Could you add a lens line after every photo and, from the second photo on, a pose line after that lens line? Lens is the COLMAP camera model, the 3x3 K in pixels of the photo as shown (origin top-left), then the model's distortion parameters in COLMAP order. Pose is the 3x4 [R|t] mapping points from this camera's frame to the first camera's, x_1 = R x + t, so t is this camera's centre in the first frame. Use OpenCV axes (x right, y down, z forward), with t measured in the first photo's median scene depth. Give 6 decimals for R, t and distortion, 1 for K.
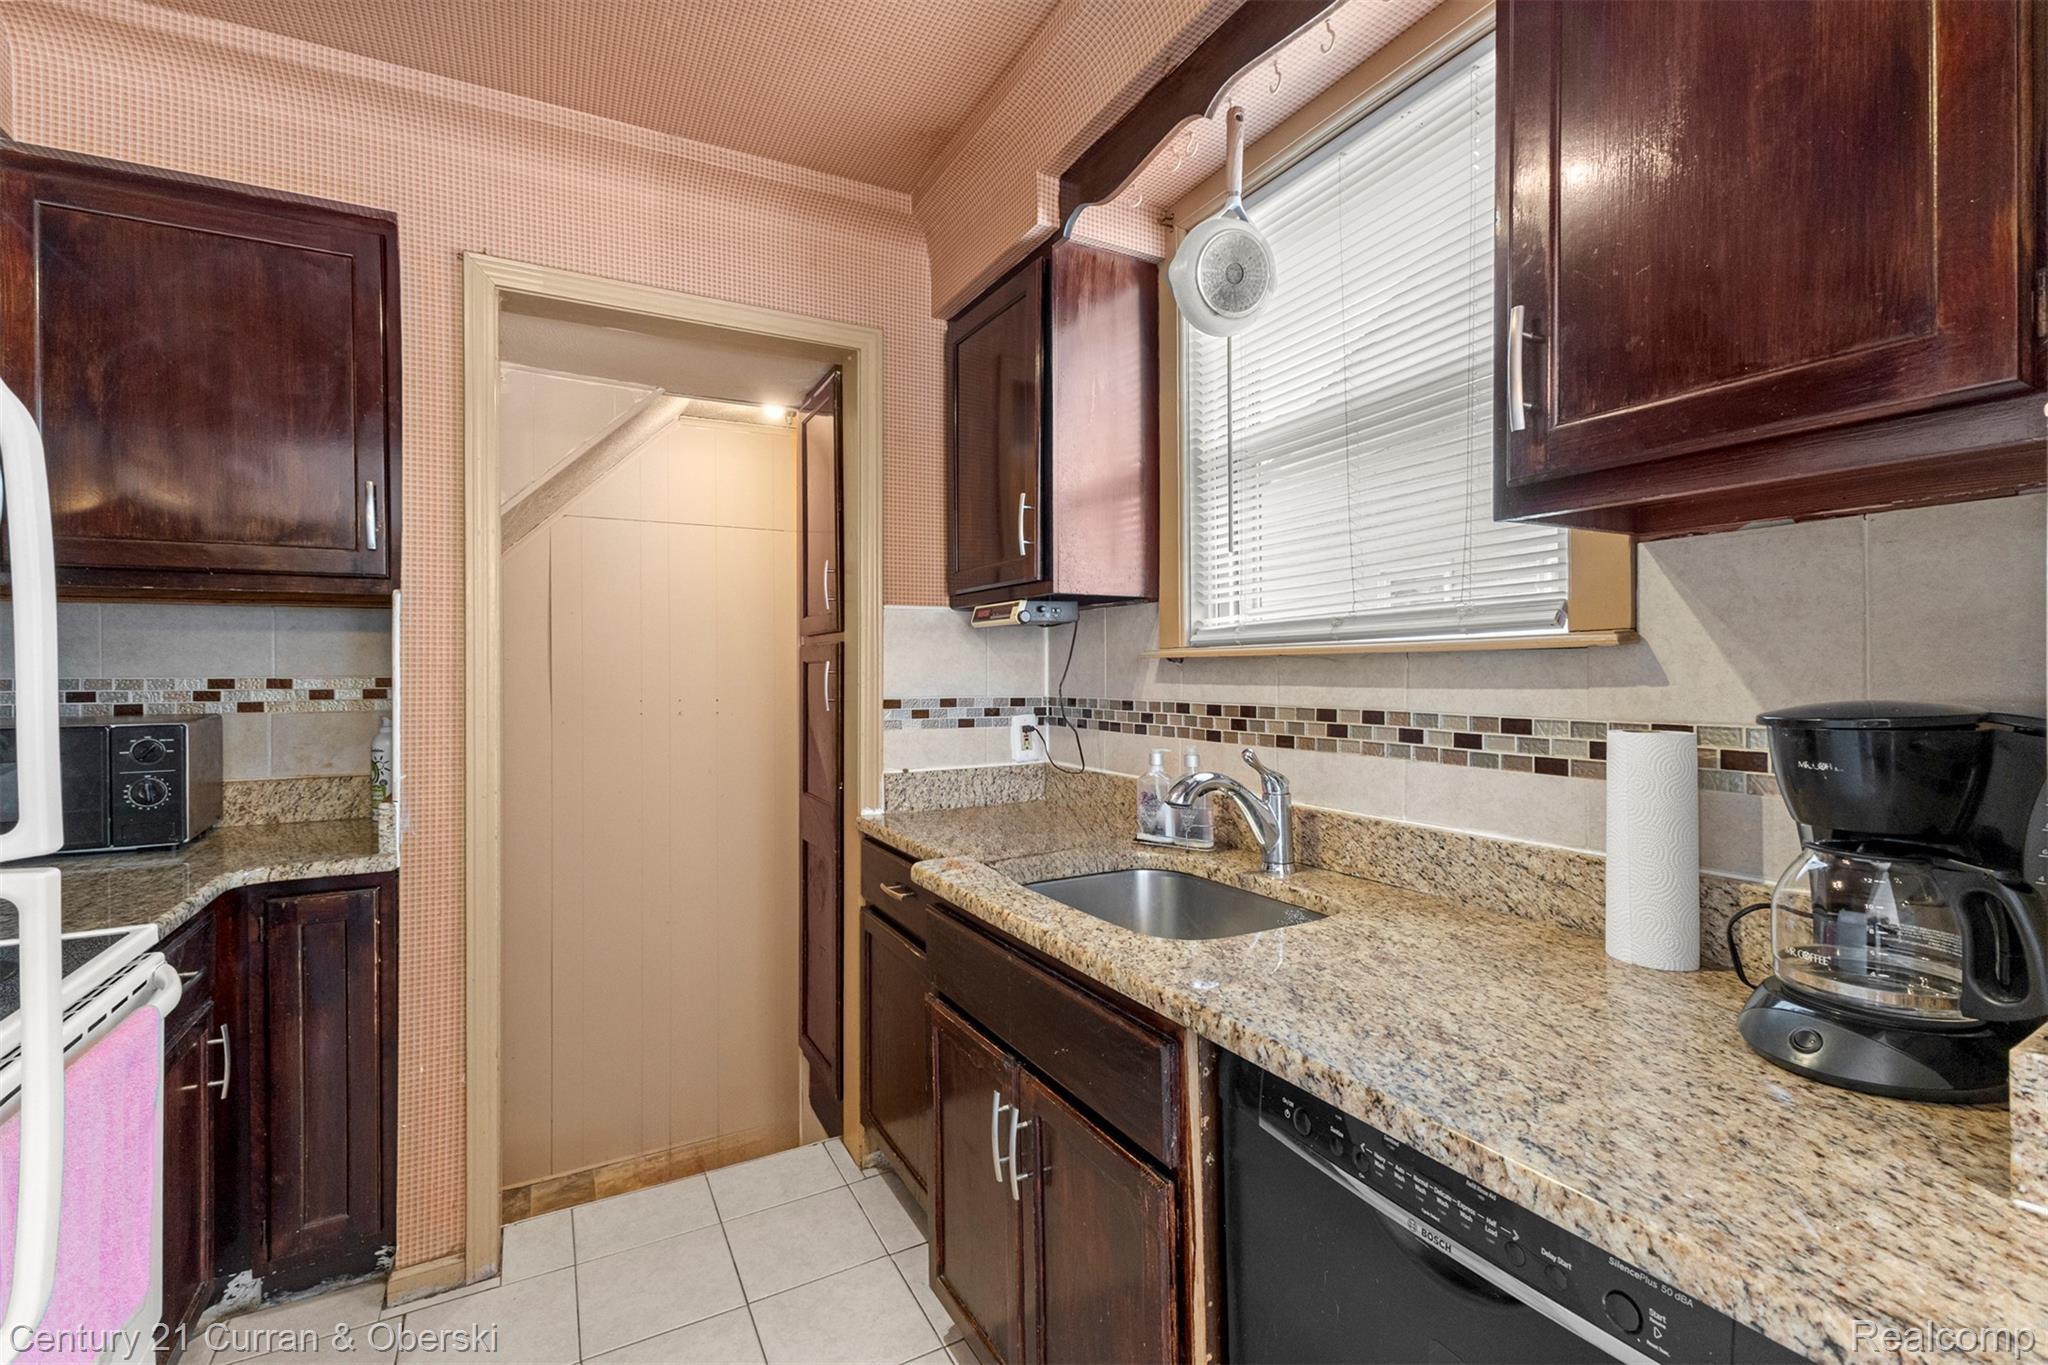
lens RADIAL K [[882.9, 0, 1011.1], [0, 882.9, 675.3], [0, 0, 1]] dist [0.009574, -0.001774]
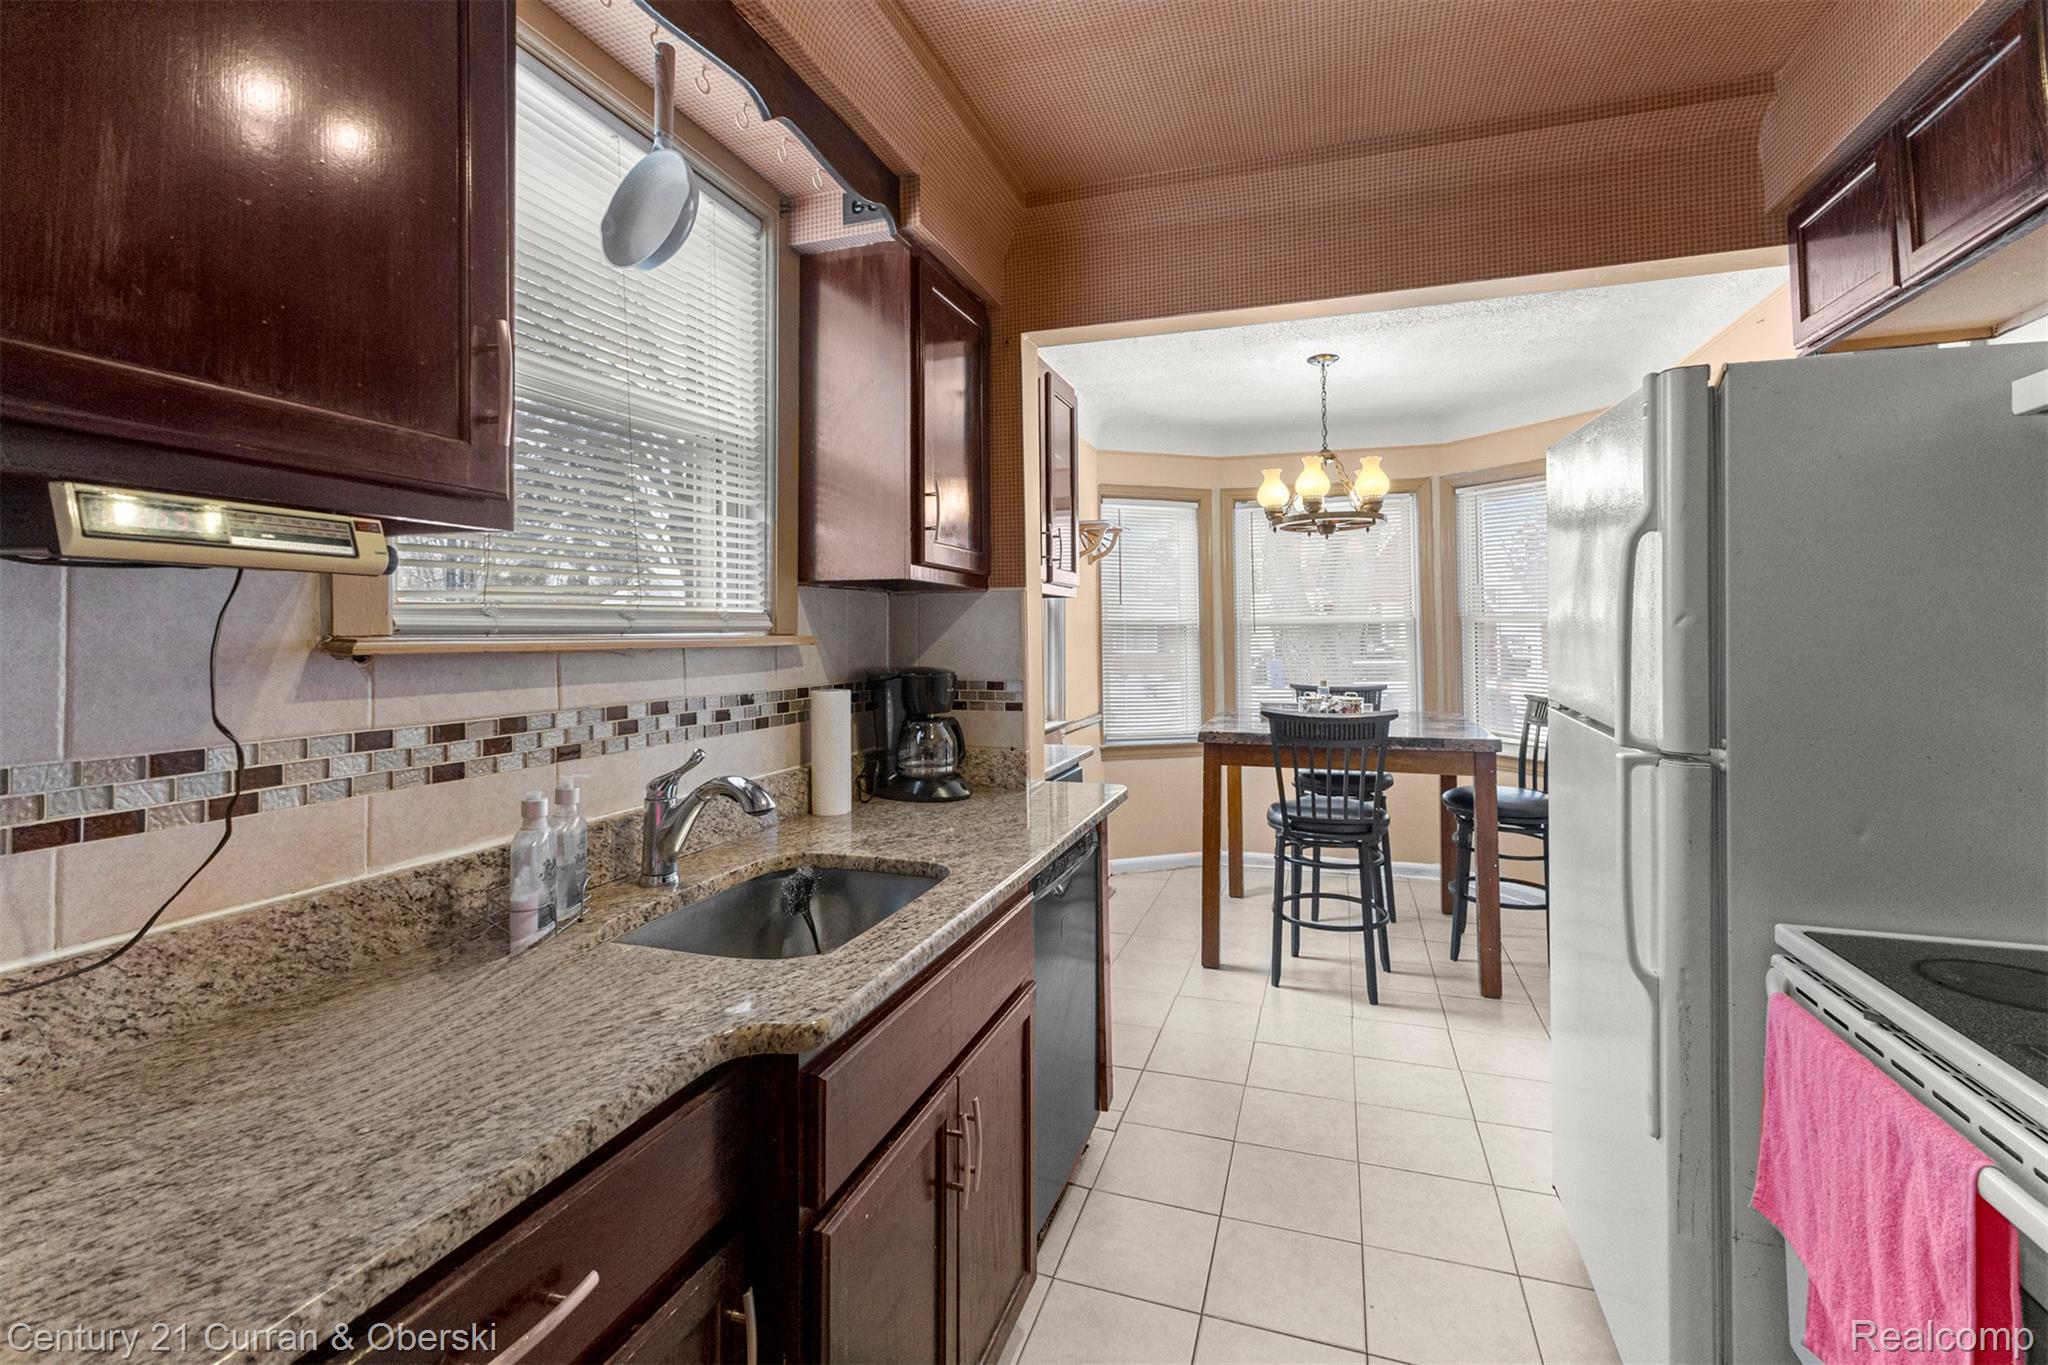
lens RADIAL K [[882.9, 0, 1040.1], [0, 882.9, 607.9], [0, 0, 1]] dist [0.009574, -0.001774]
pose [[-0.677827, 0.032564, 0.734500, -0.594684], [0.012210, 0.999379, -0.033040, -0.027894], [-0.735120, -0.013427, -0.677804, 1.197366]]
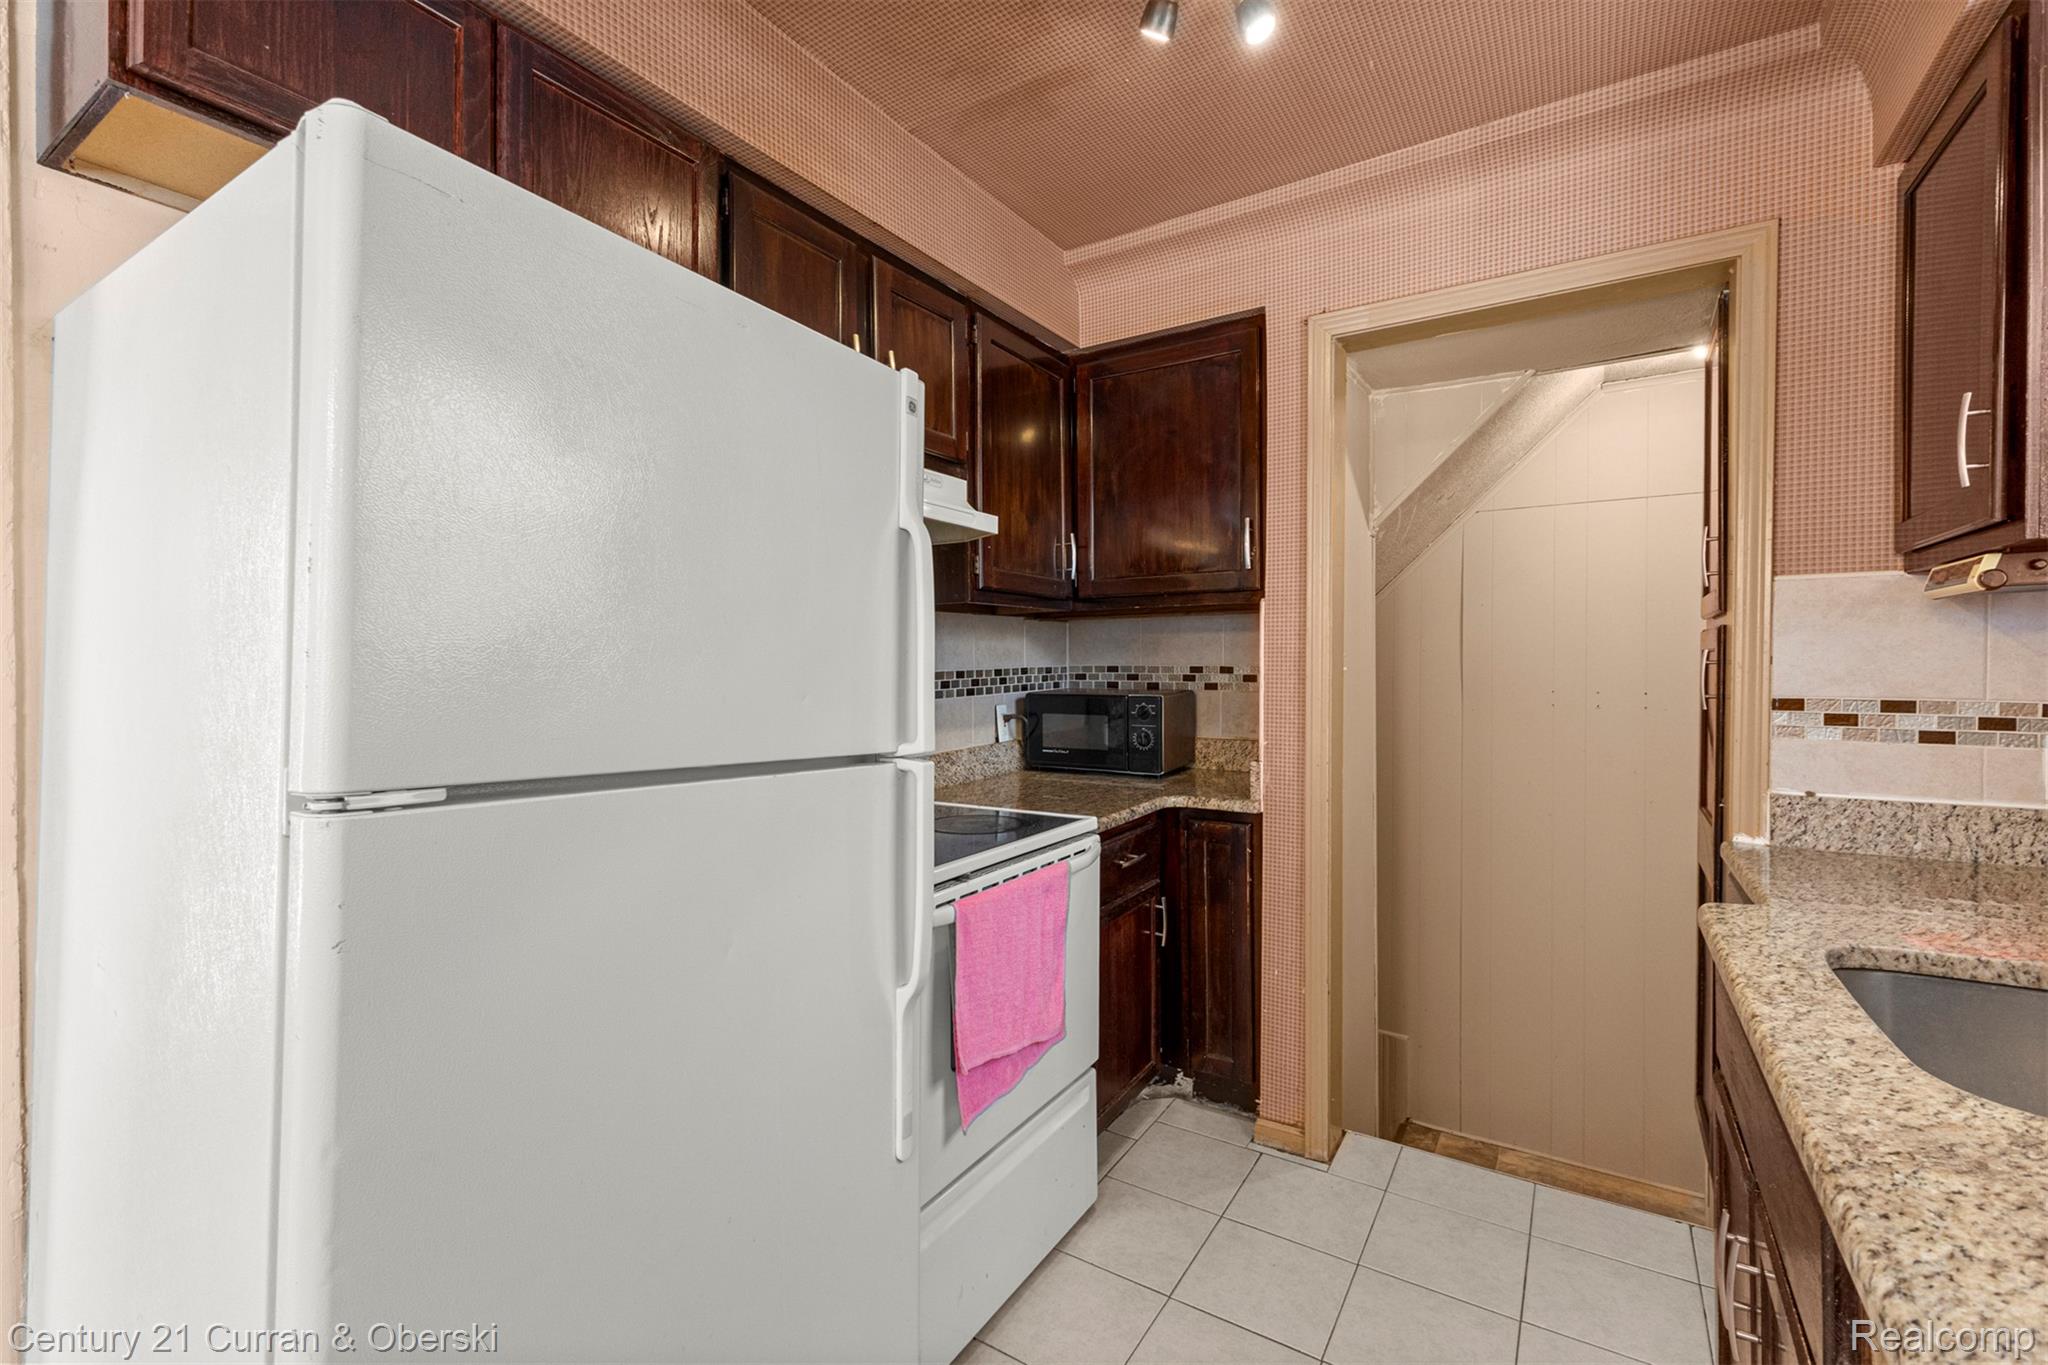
lens RADIAL K [[882.9, 0, 1037.1], [0, 882.9, 674.7], [0, 0, 1]] dist [0.009574, -0.001774]
pose [[0.491893, 0.015507, -0.870517, 0.268497], [-0.002081, 0.999859, 0.016635, -0.005915], [0.870653, -0.006371, 0.491856, 0.074376]]
